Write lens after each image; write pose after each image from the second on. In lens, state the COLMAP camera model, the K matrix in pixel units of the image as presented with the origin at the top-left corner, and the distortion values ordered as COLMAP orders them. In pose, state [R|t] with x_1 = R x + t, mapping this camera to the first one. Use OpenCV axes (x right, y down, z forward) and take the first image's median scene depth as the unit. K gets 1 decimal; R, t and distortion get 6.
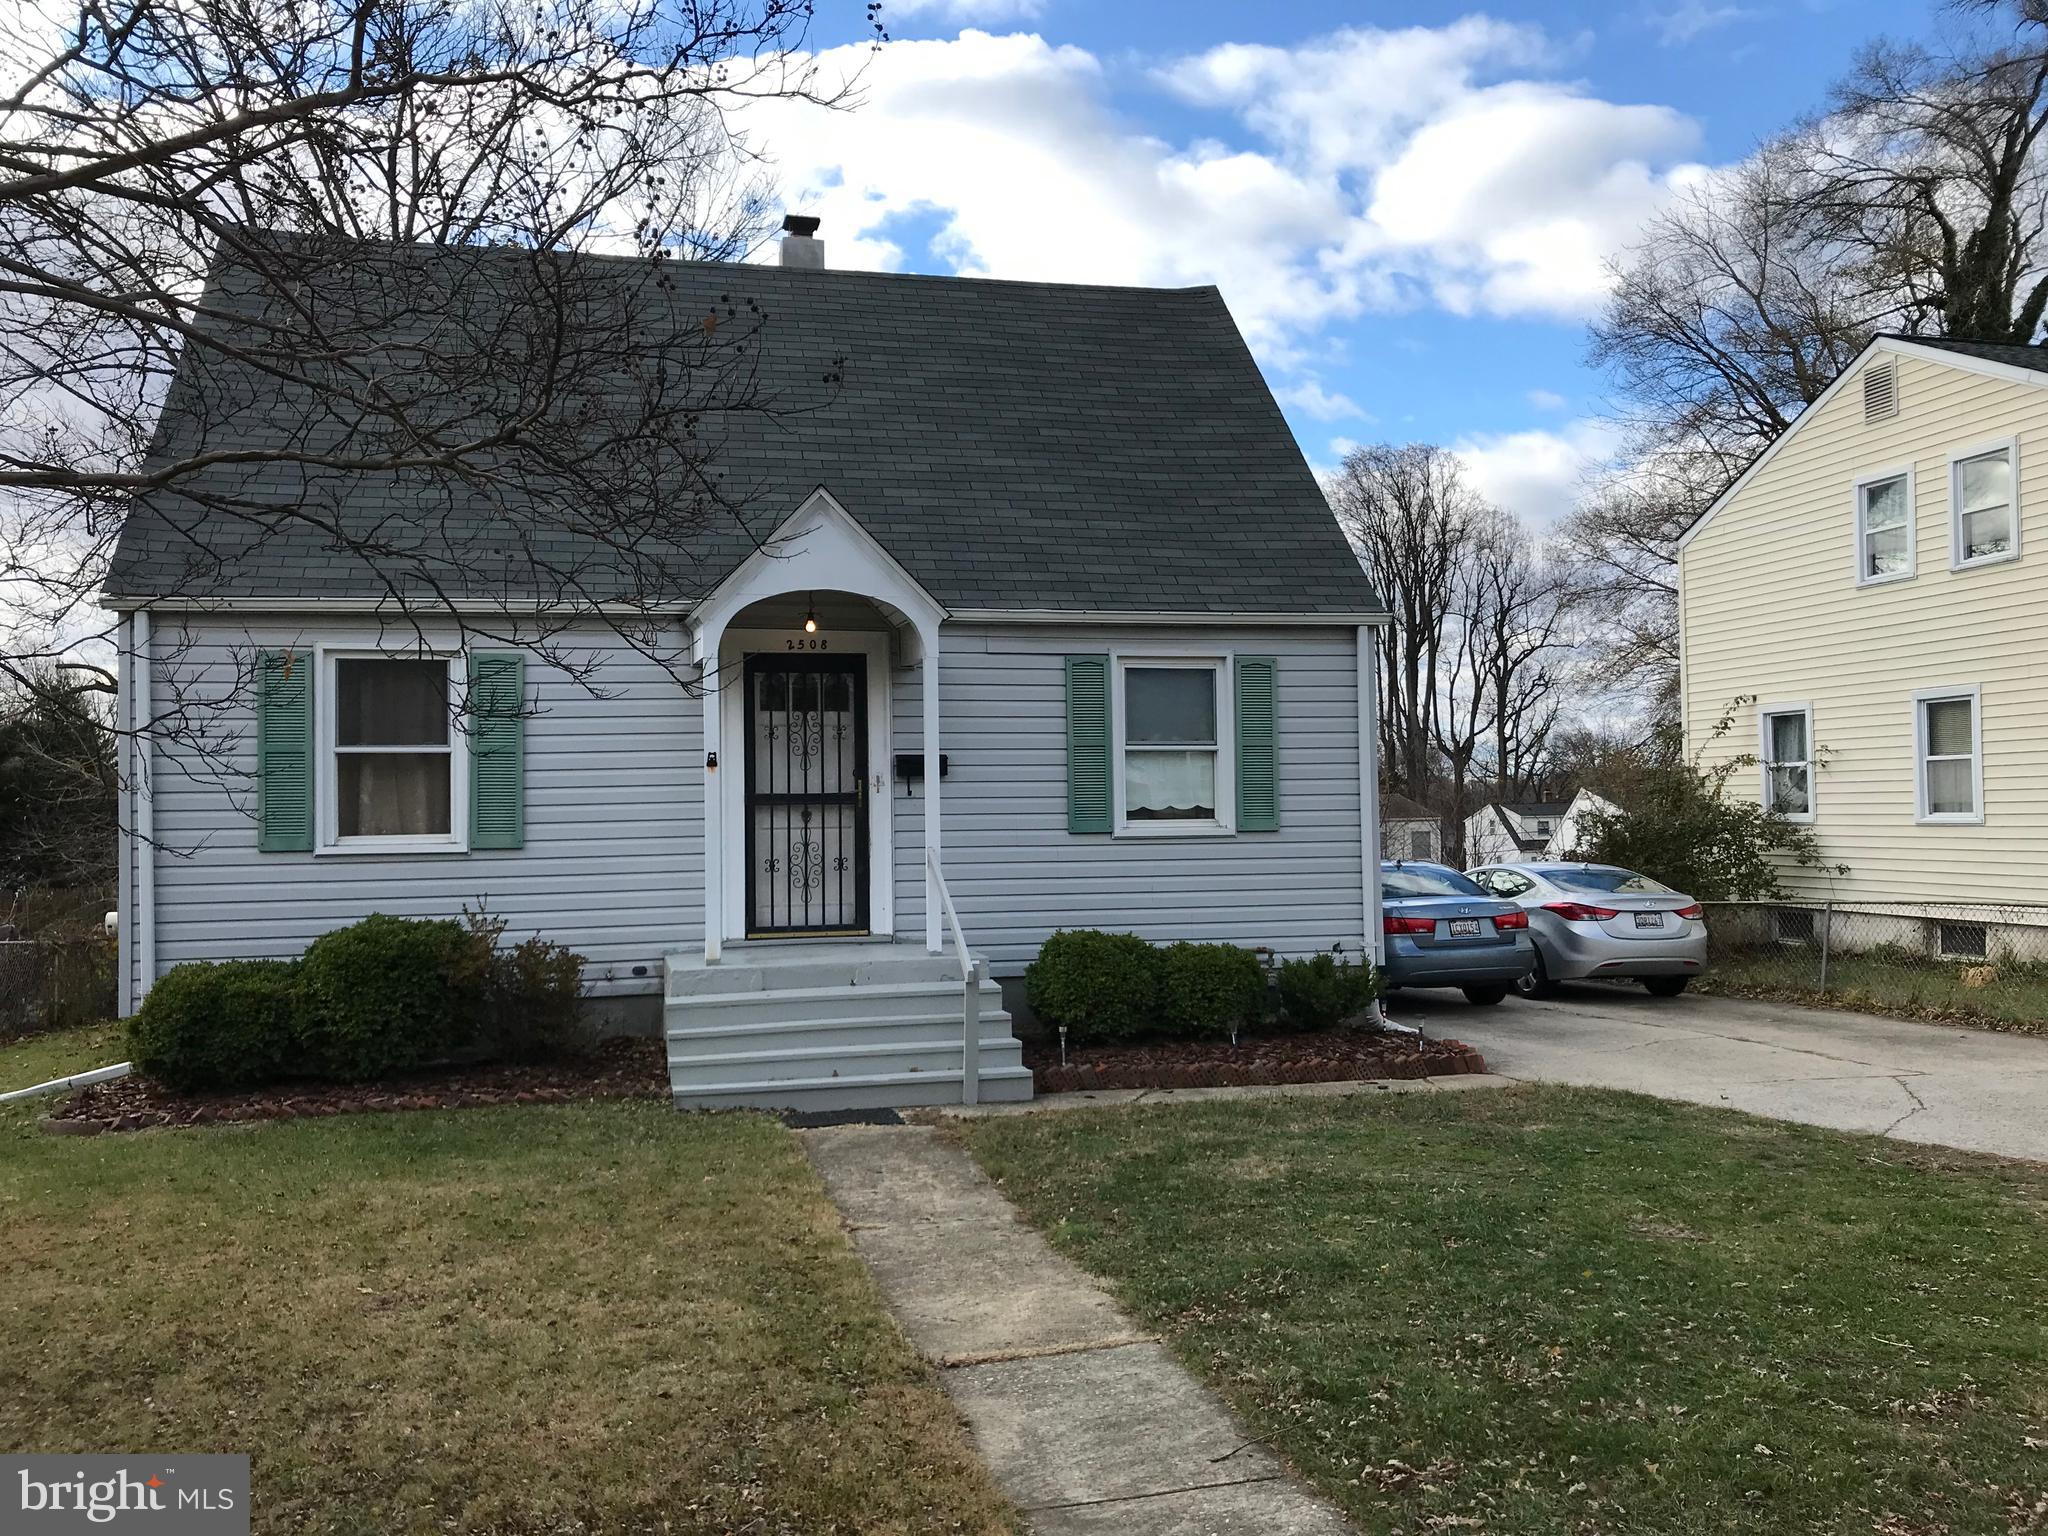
lens RADIAL K [[1697.1, 0, 1024.1], [0, 1697.1, 771.5], [0, 0, 1]] dist [0.057369, -0.001402]
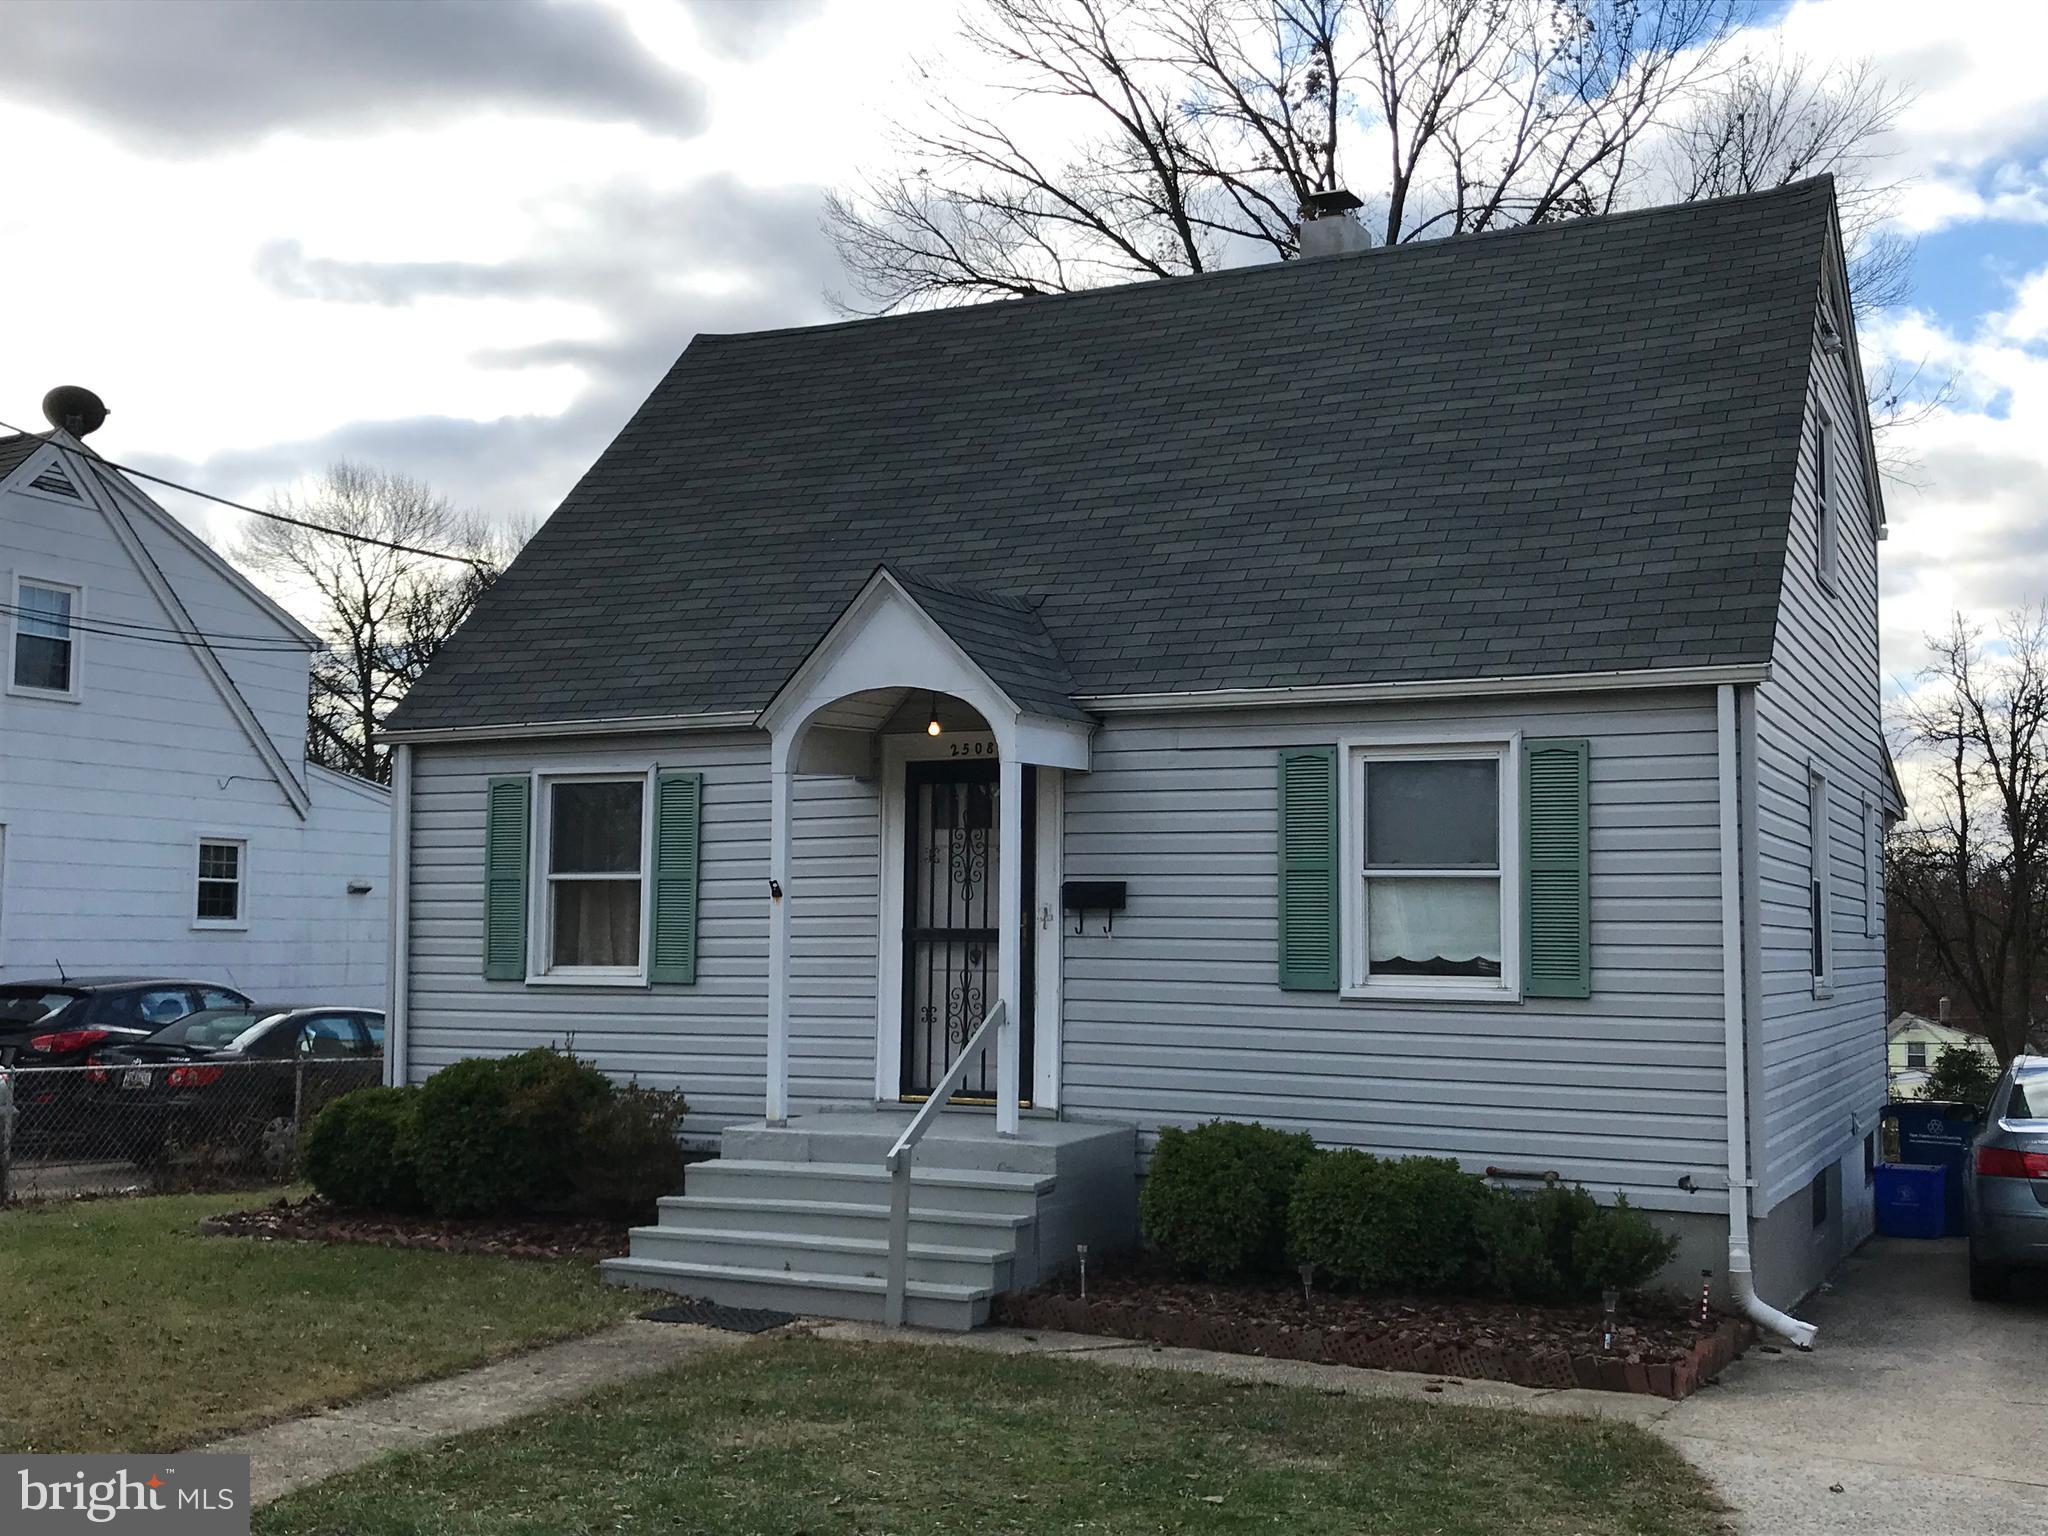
lens RADIAL K [[2180.2, 0, 1024.9], [0, 2180.2, 763.6], [0, 0, 1]] dist [0.108041, 0.000000]
pose [[0.757944, -0.031539, -0.651557, 0.588305], [-0.003789, 0.998601, -0.052745, -0.011487], [0.652309, 0.042447, 0.756764, 0.210465]]
